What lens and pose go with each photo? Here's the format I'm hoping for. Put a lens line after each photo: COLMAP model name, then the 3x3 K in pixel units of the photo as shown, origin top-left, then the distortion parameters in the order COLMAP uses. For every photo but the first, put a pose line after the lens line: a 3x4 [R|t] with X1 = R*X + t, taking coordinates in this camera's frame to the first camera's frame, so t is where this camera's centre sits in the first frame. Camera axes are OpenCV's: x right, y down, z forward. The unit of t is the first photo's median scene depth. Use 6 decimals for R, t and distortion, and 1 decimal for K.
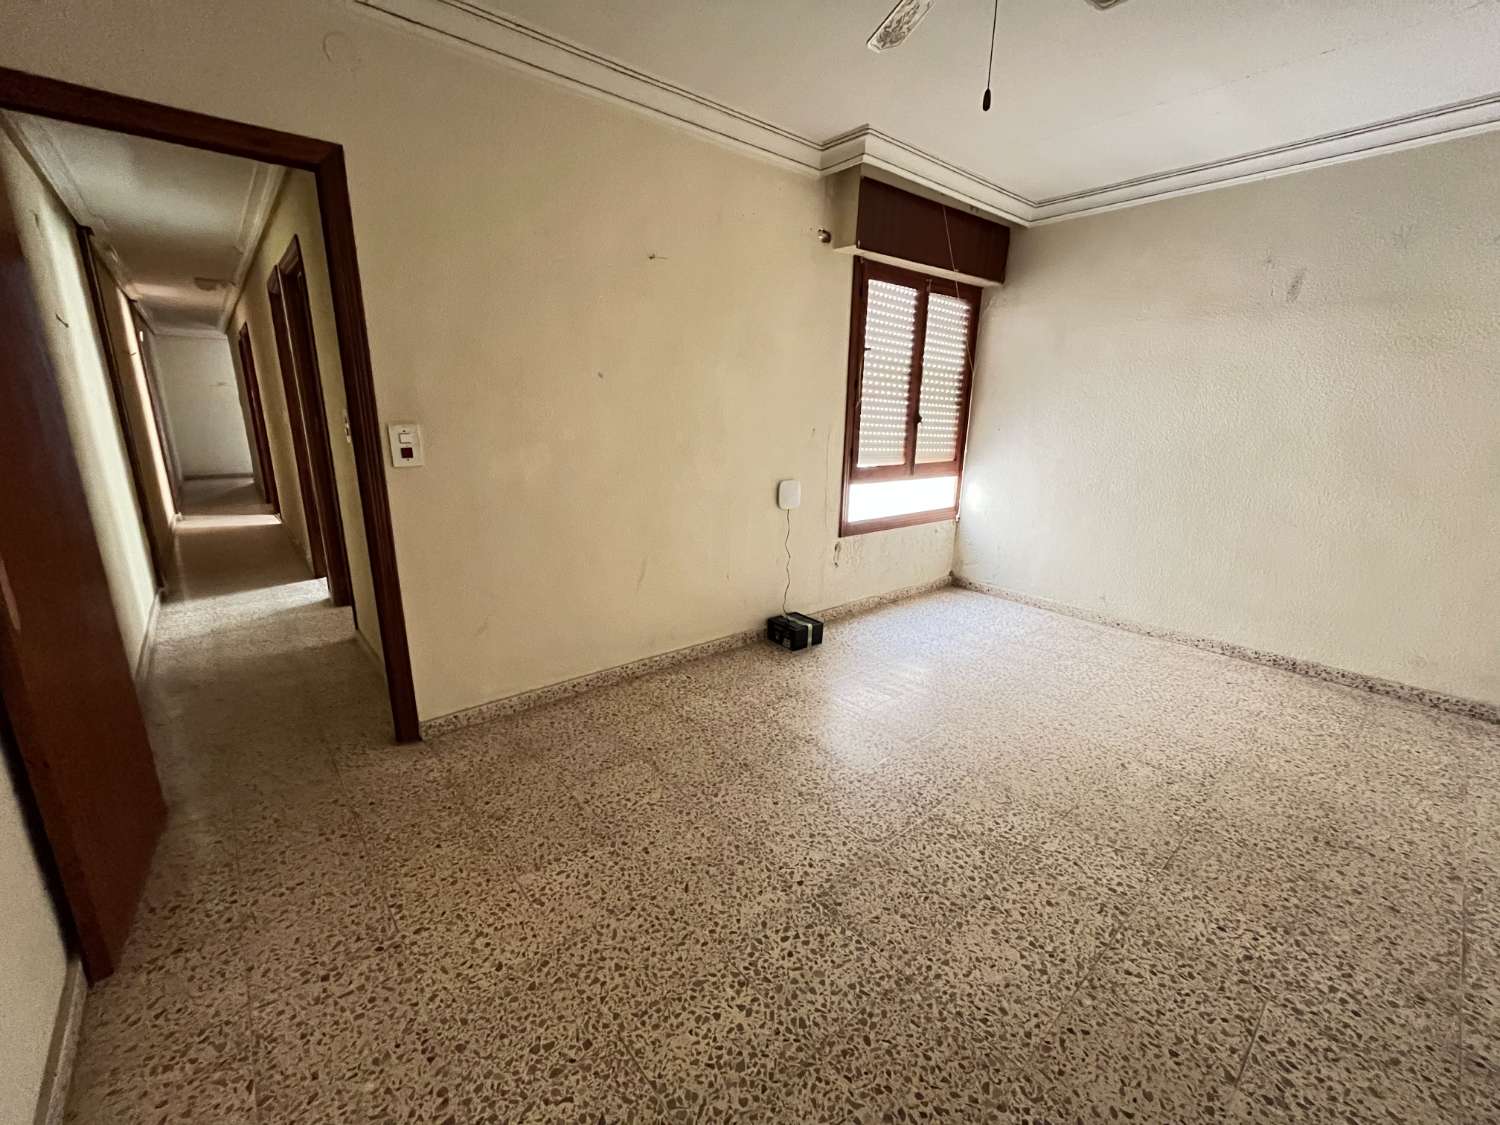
lens RADIAL K [[604.5, 0, 754.7], [0, 604.5, 561.3], [0, 0, 1]] dist [-0.000790, -0.000281]
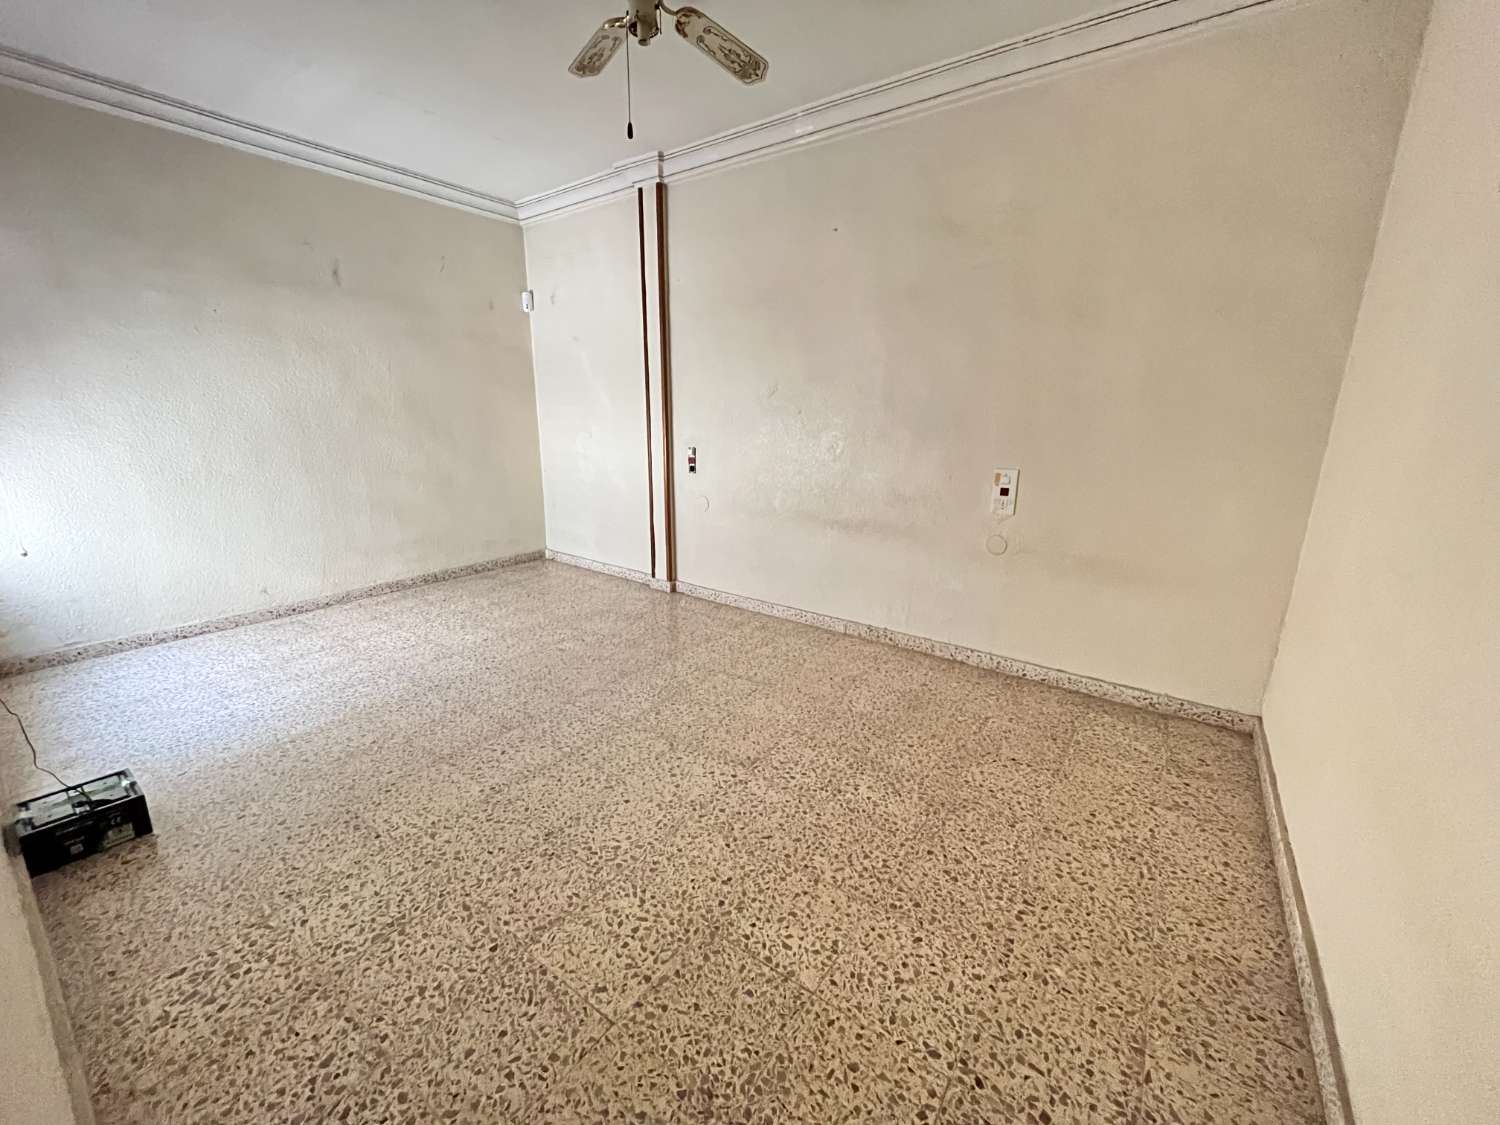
lens RADIAL K [[604.5, 0, 748.3], [0, 604.5, 557.4], [0, 0, 1]] dist [-0.000790, -0.000281]
pose [[-0.225979, -0.254678, 0.940251, -1.073024], [0.222155, 0.926311, 0.304295, -0.257082], [-0.948462, 0.277646, -0.152749, 1.177272]]
